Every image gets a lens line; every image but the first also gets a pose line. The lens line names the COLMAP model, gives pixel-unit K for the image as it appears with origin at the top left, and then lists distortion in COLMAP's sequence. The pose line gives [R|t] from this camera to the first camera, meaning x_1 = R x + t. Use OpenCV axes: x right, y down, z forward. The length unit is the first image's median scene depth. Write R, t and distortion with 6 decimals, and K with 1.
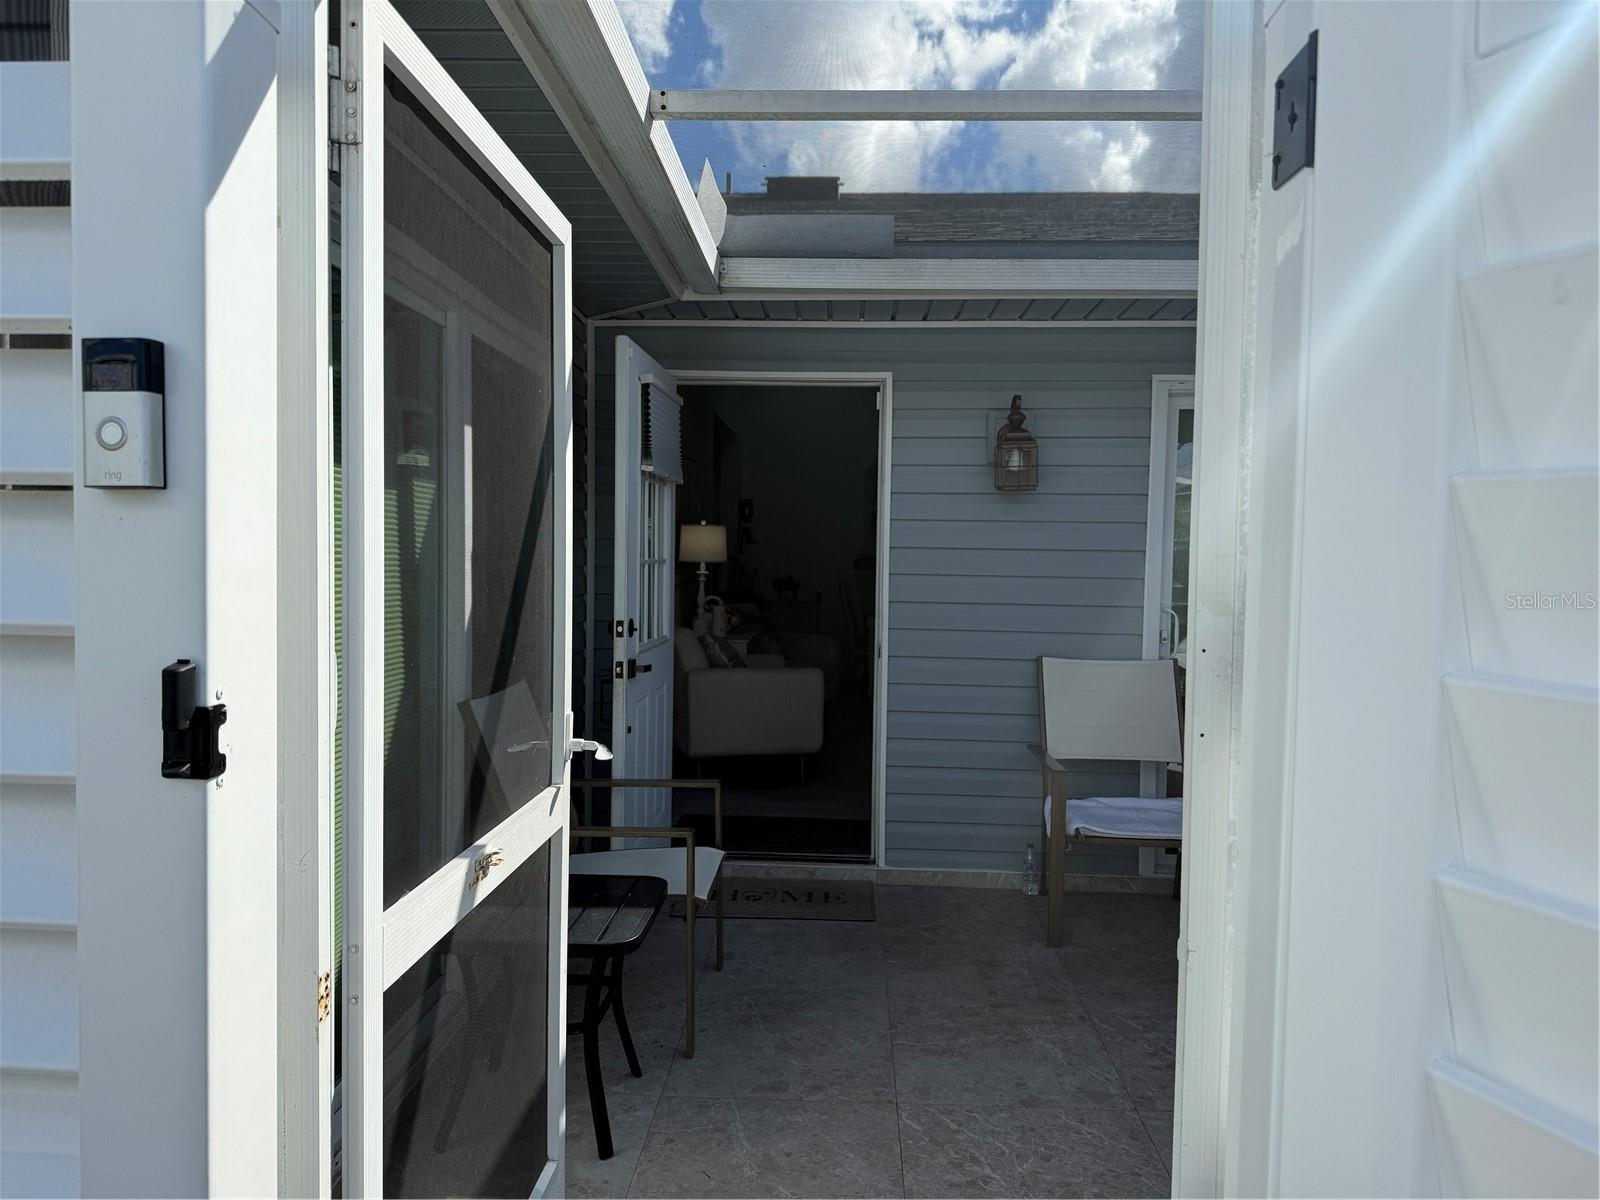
lens RADIAL K [[1086.9, 0, 800.0], [0, 1086.9, 600.0], [0, 0, 1]] dist [0.148932, -0.207493]
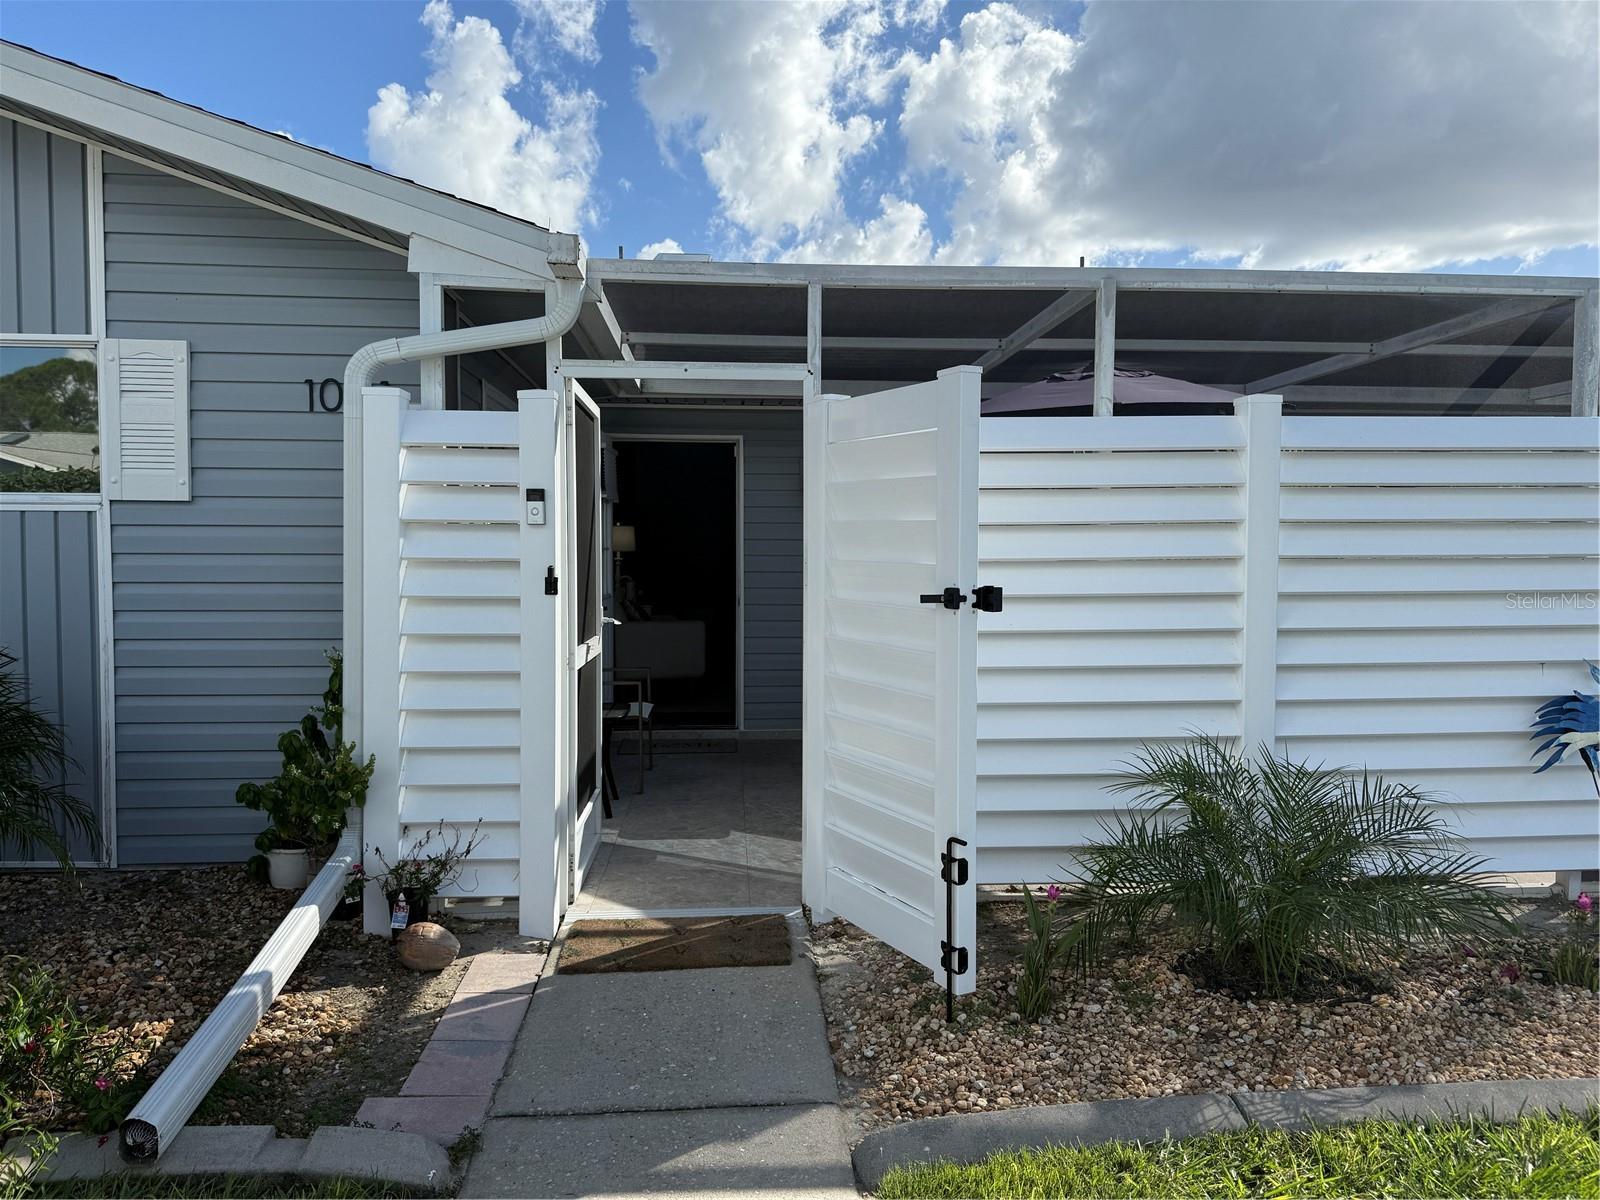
lens RADIAL K [[1093.7, 0, 800.0], [0, 1093.7, 600.0], [0, 0, 1]] dist [0.063665, -0.085467]
pose [[0.993642, -0.017976, 0.111139, -0.034048], [0.017444, 0.999831, 0.005757, 0.064055], [-0.111224, -0.003782, 0.993788, -1.168948]]
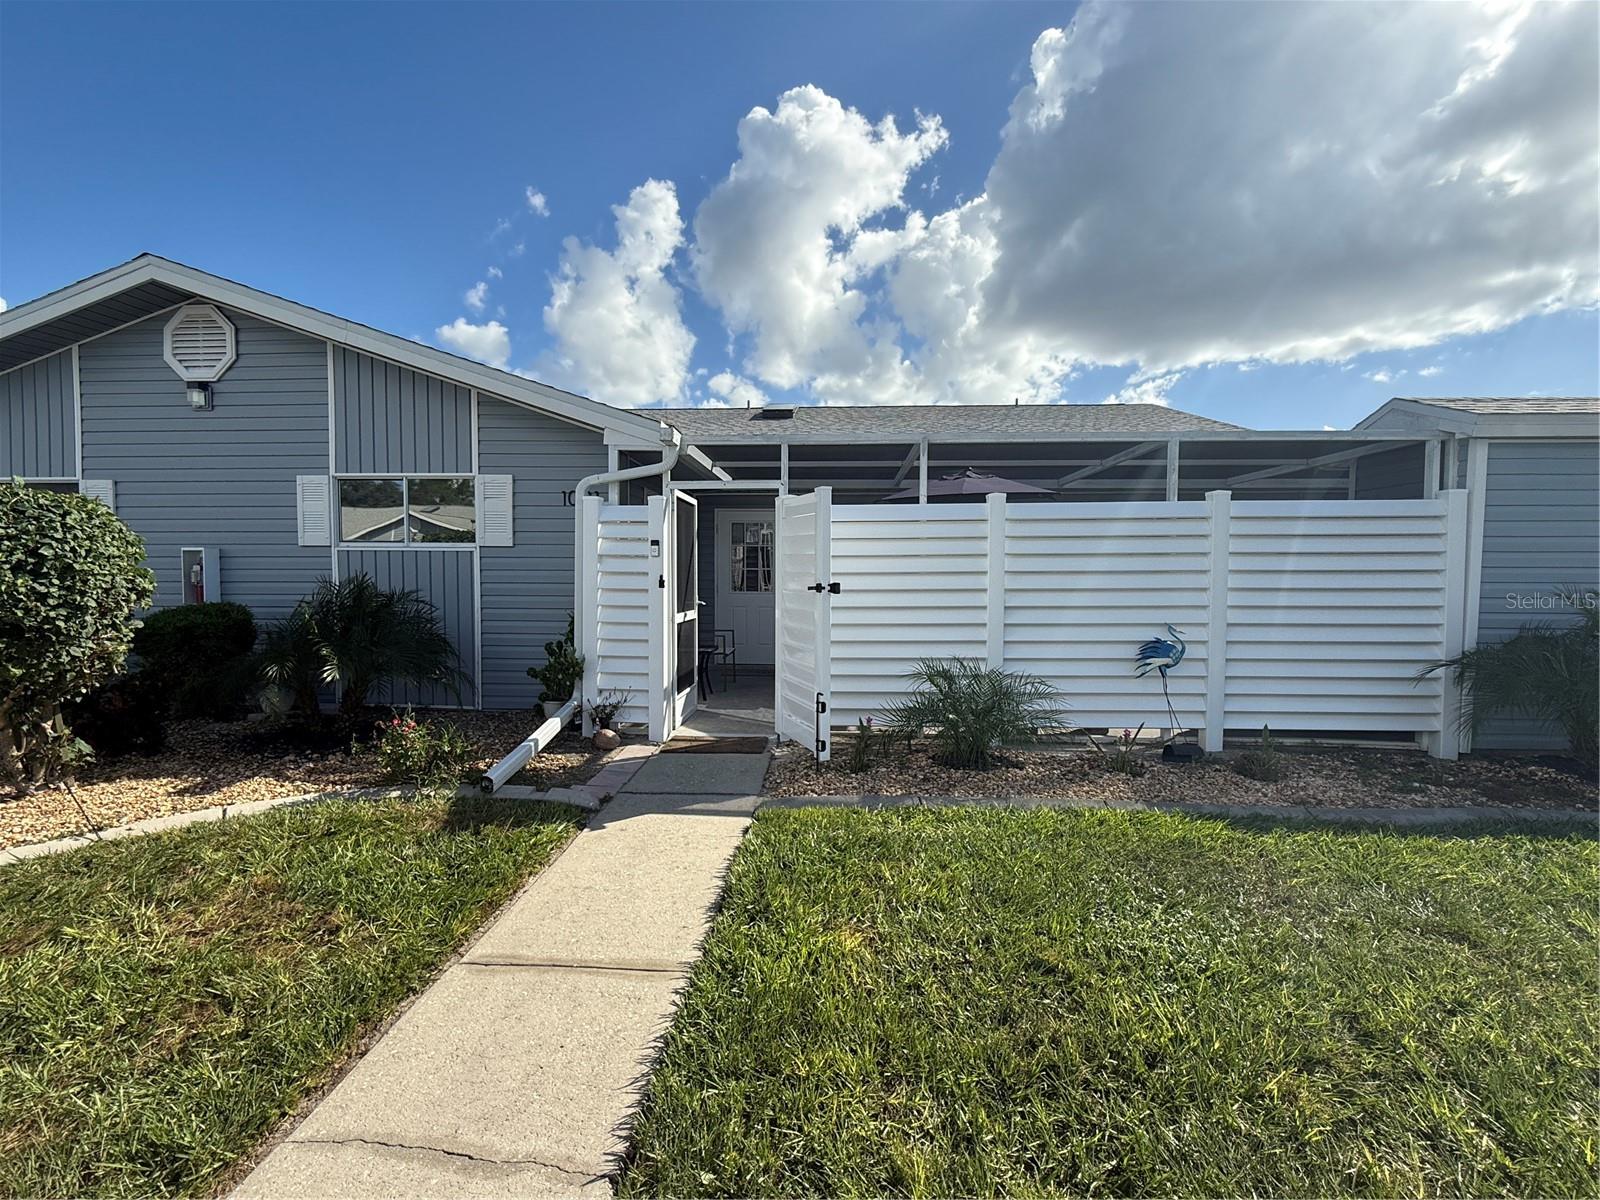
lens RADIAL K [[700.9, 0, 800.0], [0, 700.9, 600.0], [0, 0, 1]] dist [-0.002856, -0.000070]
pose [[0.999791, -0.011809, -0.016673, 0.252153], [0.011810, 0.999930, 0.000005, 0.102343], [0.016672, -0.000202, 0.999861, -1.769050]]
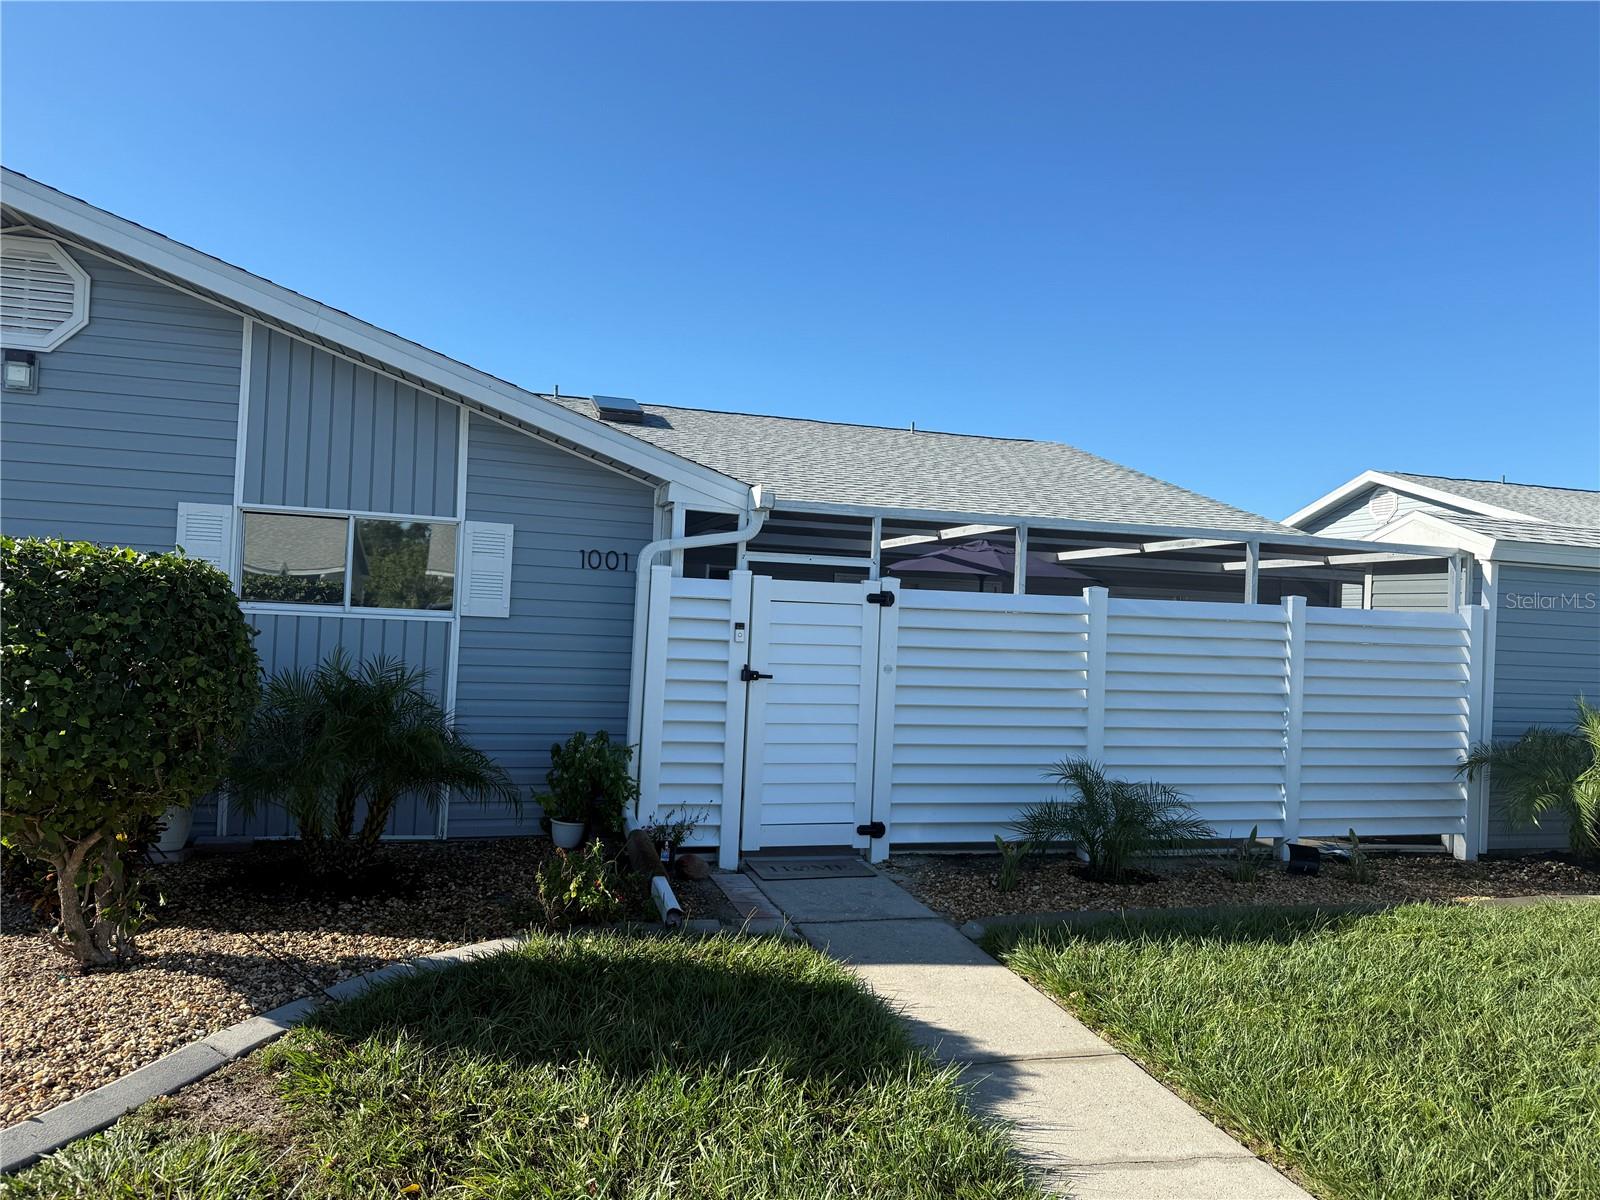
lens RADIAL K [[1086.9, 0, 800.0], [0, 1086.9, 600.0], [0, 0, 1]] dist [0.148932, -0.207493]
pose [[0.948464, 0.030650, 0.315399, -0.960153], [-0.013028, 0.998241, -0.057831, 0.014156], [-0.316617, 0.050741, 0.947195, -2.325828]]
